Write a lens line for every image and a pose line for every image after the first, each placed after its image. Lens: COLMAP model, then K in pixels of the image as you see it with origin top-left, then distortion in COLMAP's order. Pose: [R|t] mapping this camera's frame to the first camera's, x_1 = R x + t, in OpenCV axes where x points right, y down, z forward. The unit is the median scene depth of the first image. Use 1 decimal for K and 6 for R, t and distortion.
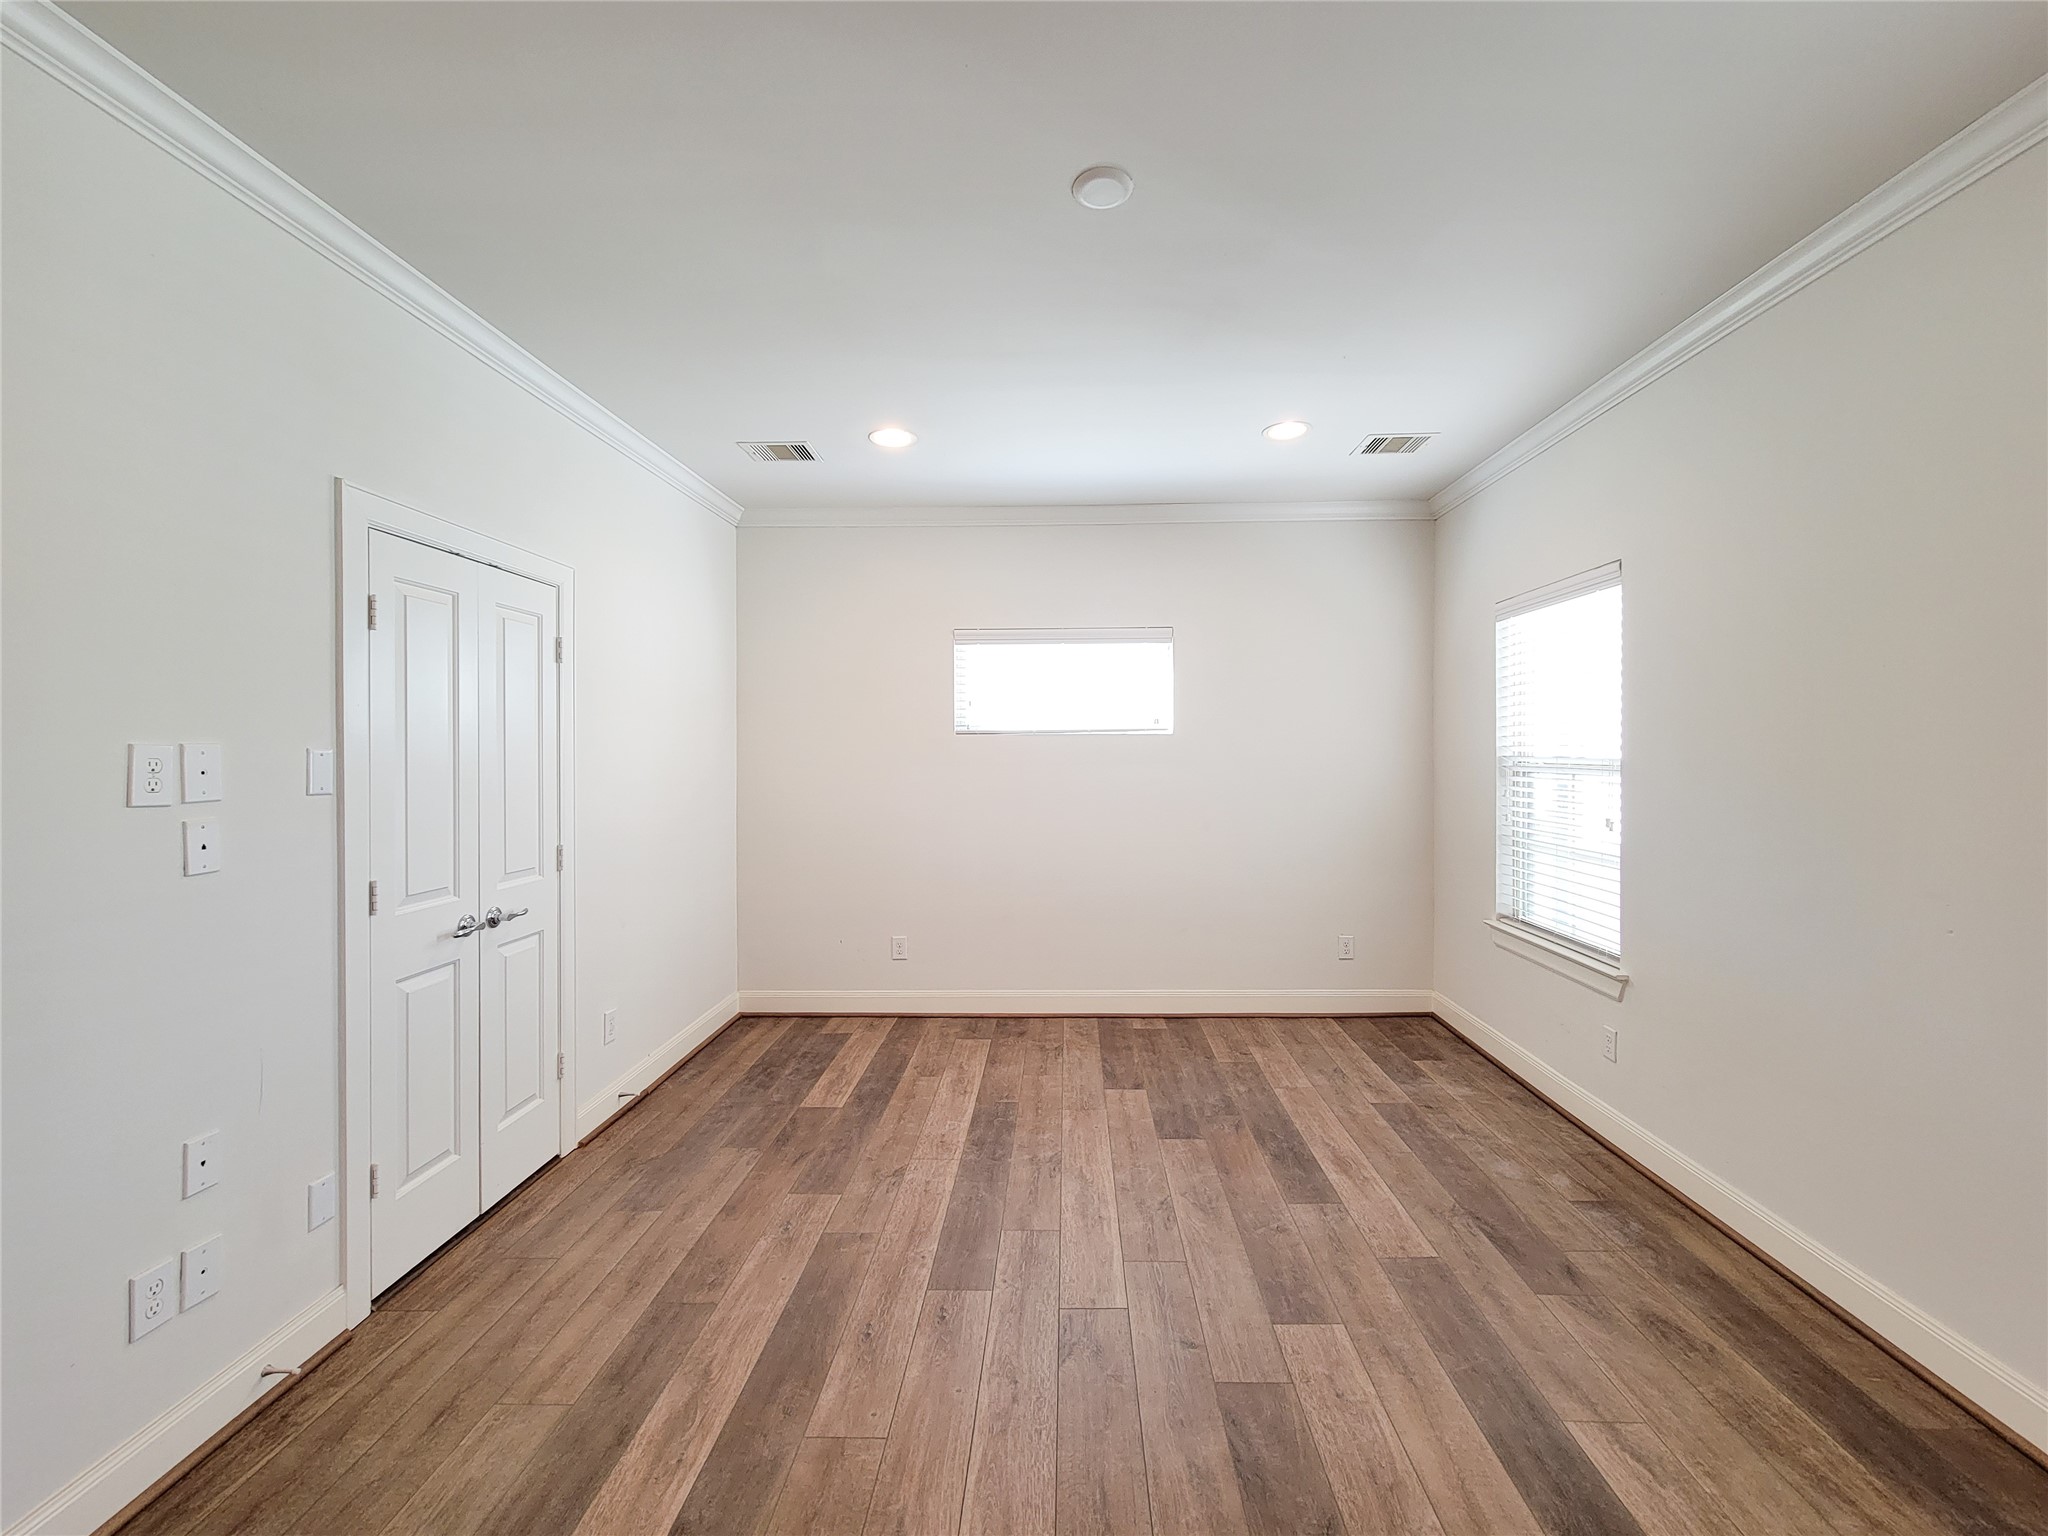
lens RADIAL K [[853.1, 0, 1047.1], [0, 853.1, 749.7], [0, 0, 1]] dist [0.008423, -0.003450]
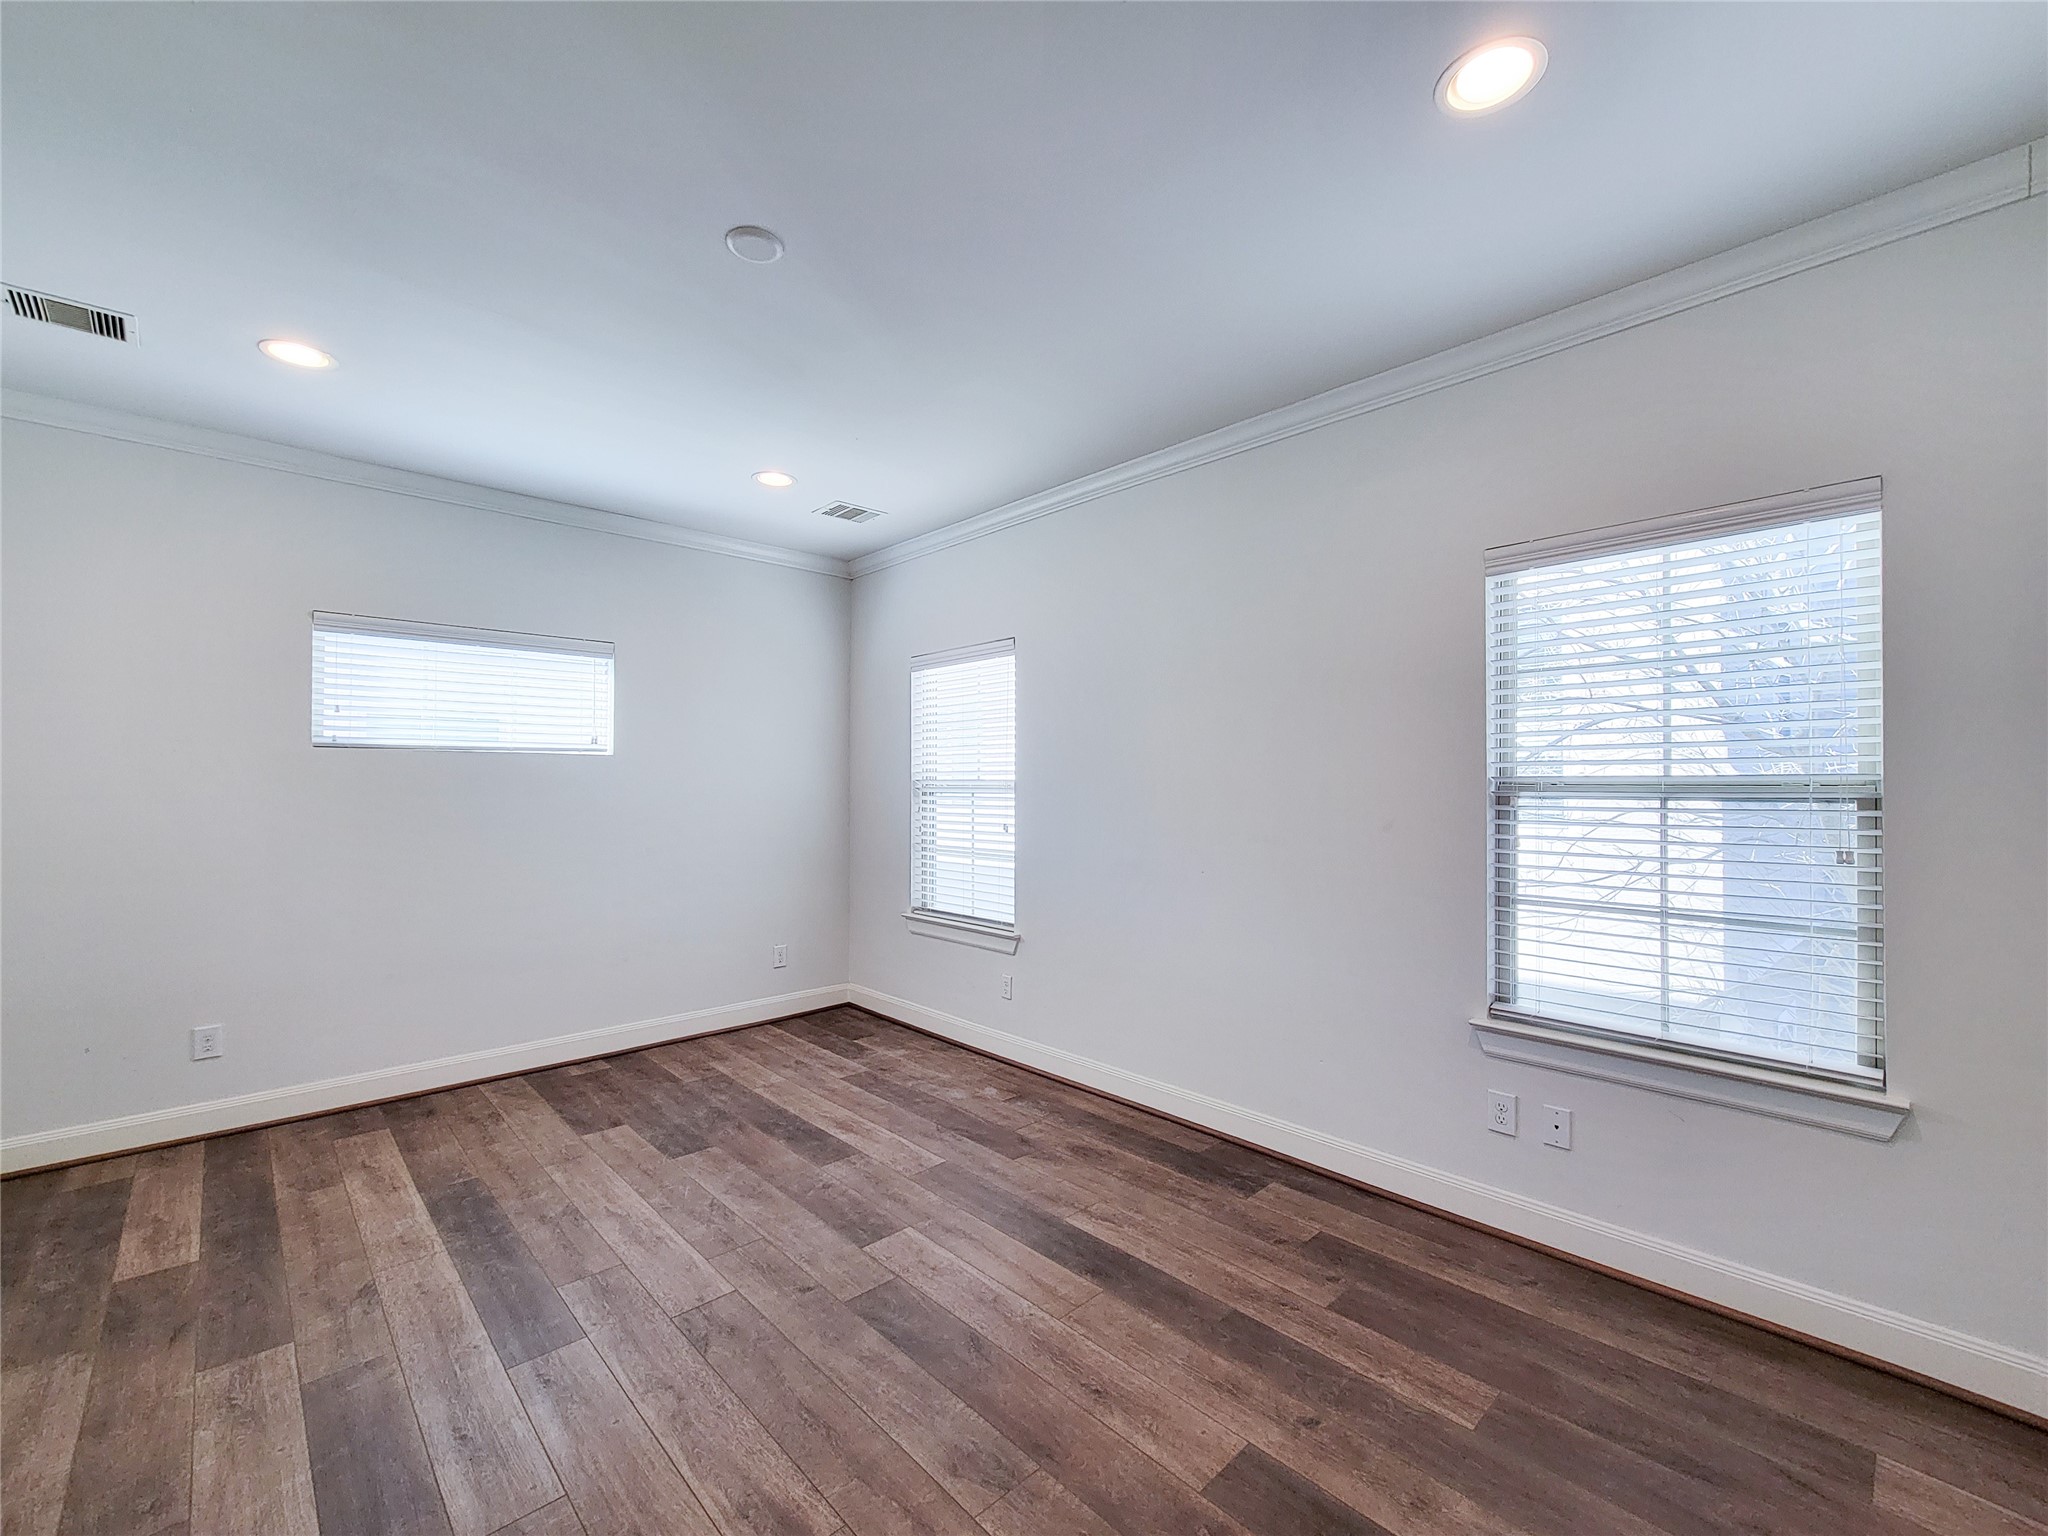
lens RADIAL K [[853.1, 0, 1052.2], [0, 853.1, 768.6], [0, 0, 1]] dist [0.008423, -0.003450]
pose [[0.700998, 0.018134, 0.712933, -0.301319], [-0.003971, 0.999760, -0.021526, 0.023428], [-0.713152, 0.012259, 0.700902, -0.019348]]
